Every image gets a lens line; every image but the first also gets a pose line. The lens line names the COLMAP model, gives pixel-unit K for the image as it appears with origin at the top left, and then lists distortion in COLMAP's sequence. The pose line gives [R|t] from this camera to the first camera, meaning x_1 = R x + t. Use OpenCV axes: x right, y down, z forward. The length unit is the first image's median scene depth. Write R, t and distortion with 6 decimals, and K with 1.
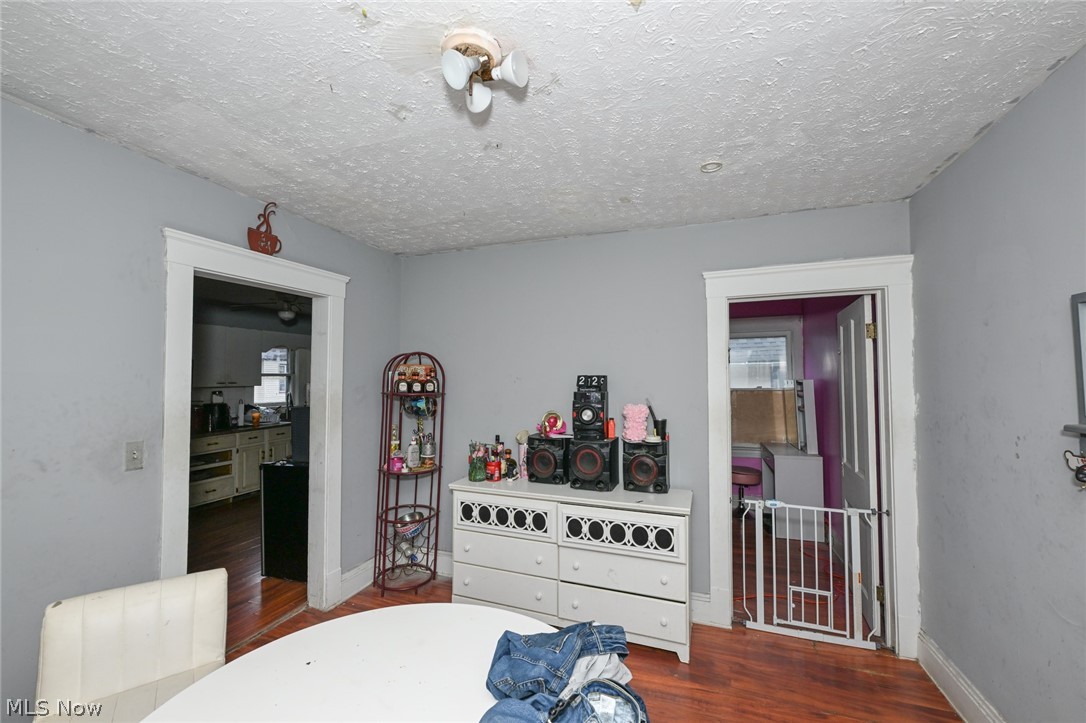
lens RADIAL K [[440.8, 0, 538.5], [0, 440.8, 358.5], [0, 0, 1]] dist [-0.000986, -0.000186]
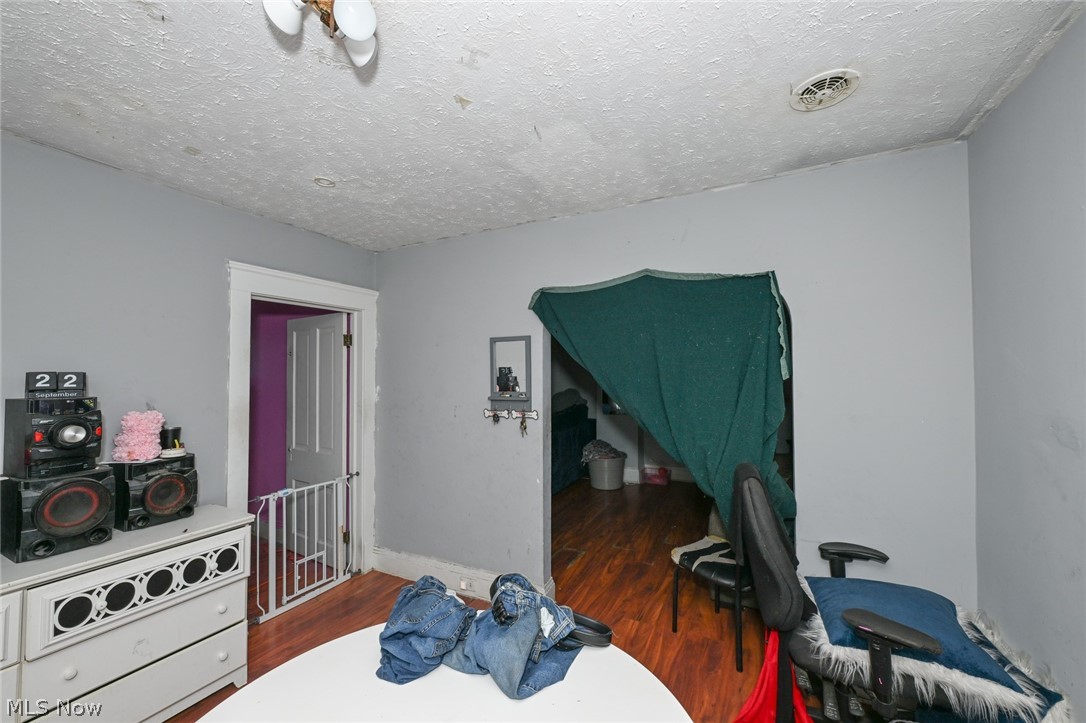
lens RADIAL K [[429.2, 0, 557.7], [0, 429.2, 348.3], [0, 0, 1]] dist [-0.001145, 0.000032]
pose [[0.078743, 0.062754, 0.994918, -0.505299], [-0.040430, 0.997397, -0.059710, 0.013983], [-0.996075, -0.035523, 0.081075, 0.273667]]
